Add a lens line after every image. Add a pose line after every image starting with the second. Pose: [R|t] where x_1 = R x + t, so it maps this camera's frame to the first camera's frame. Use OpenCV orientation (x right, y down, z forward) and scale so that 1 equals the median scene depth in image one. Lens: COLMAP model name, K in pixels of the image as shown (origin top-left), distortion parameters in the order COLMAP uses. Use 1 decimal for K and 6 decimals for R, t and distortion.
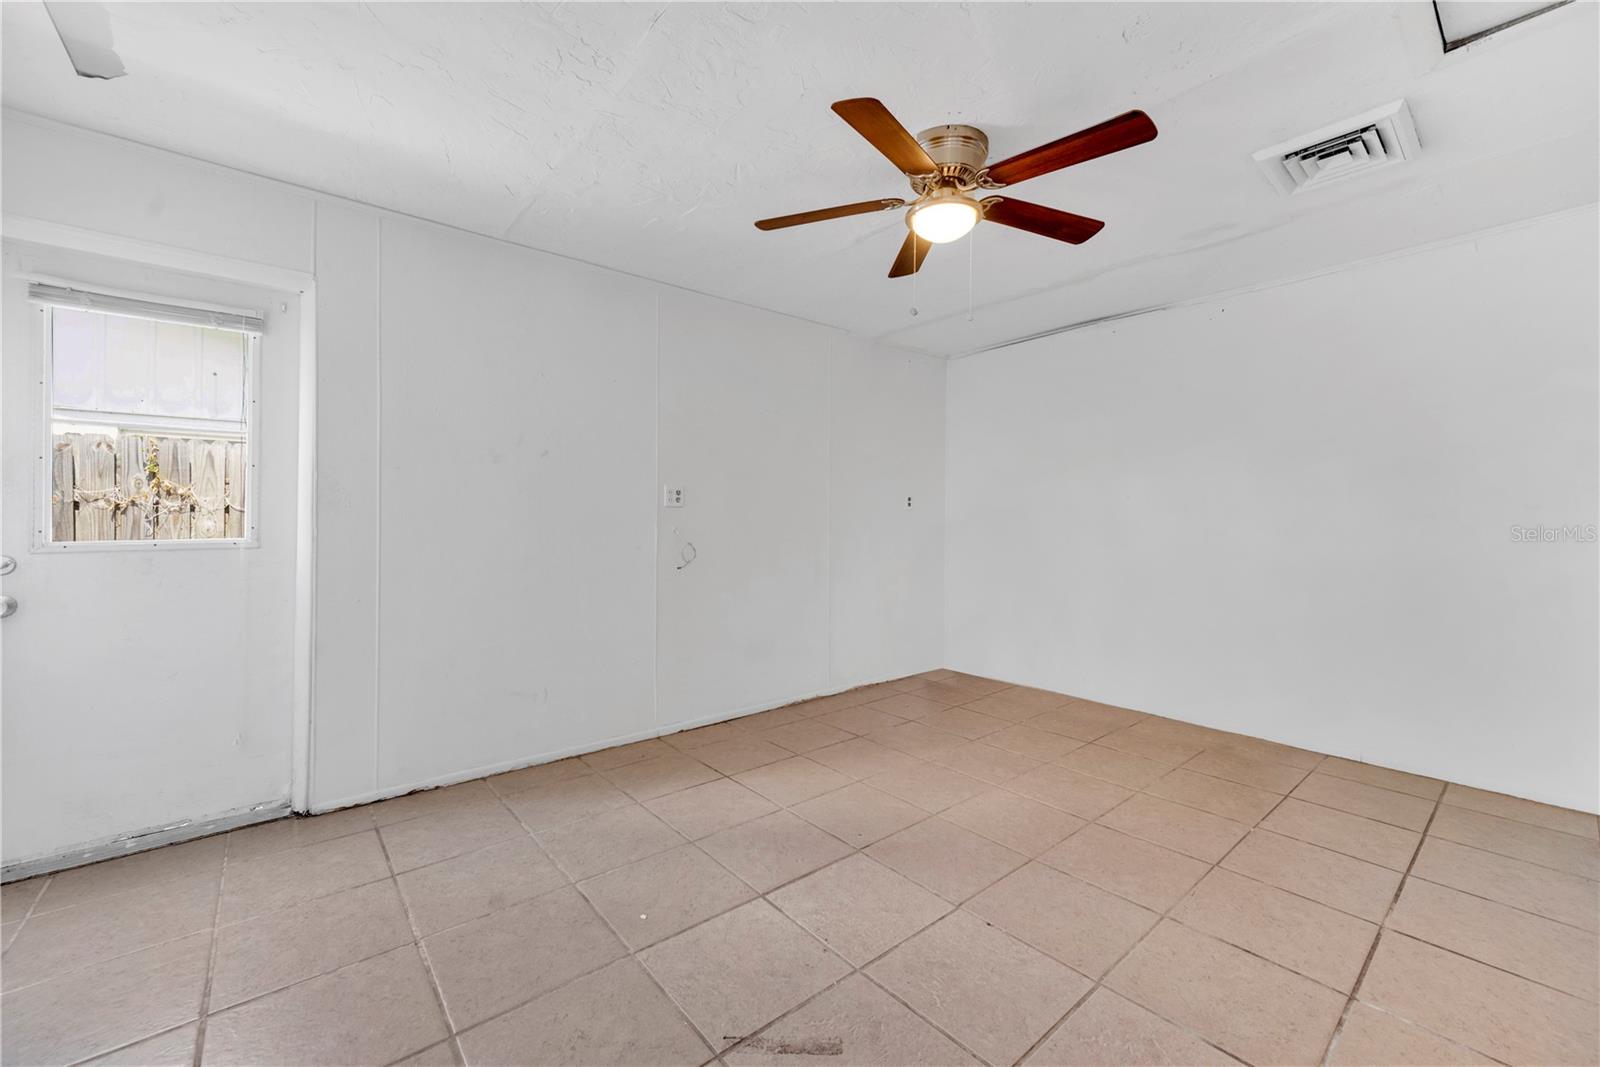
lens RADIAL K [[643.9, 0, 800.3], [0, 643.9, 530.5], [0, 0, 1]] dist [0.001717, 0.000709]
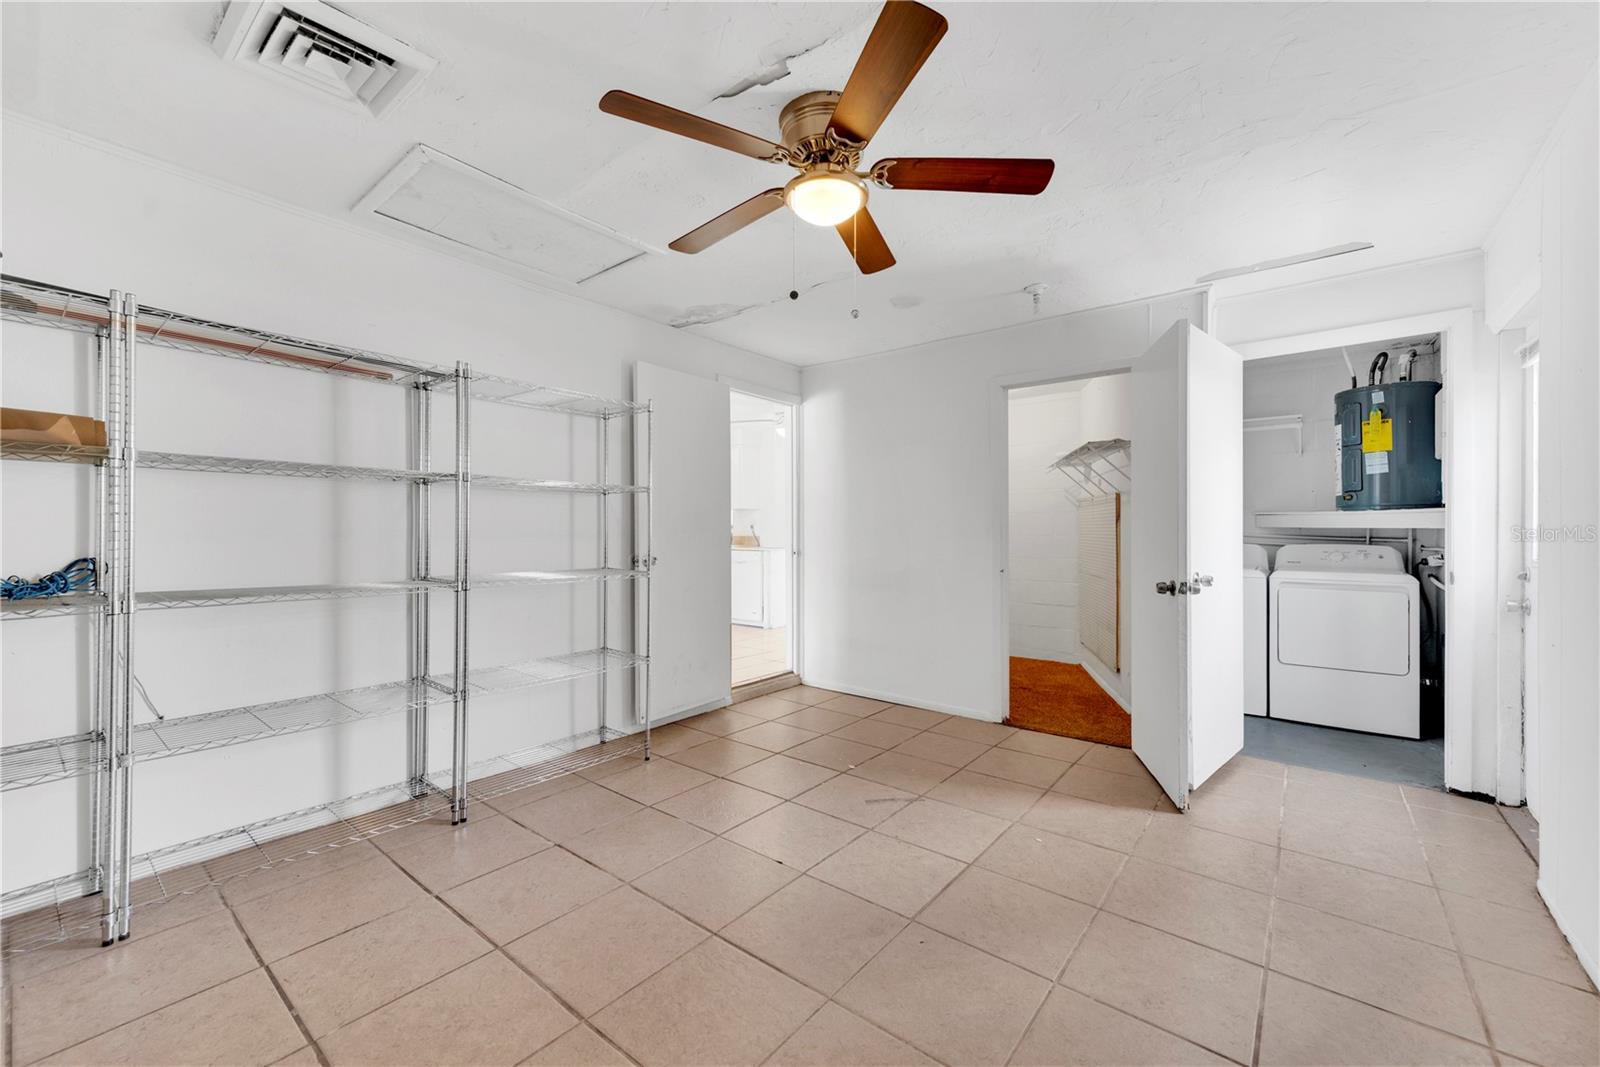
lens RADIAL K [[643.9, 0, 800.0], [0, 643.9, 536.3], [0, 0, 1]] dist [0.001717, 0.000709]
pose [[-0.981201, -0.004202, -0.192945, 0.433379], [-0.003640, 0.999988, -0.003266, -0.013946], [0.192956, -0.002502, -0.981204, 1.934929]]
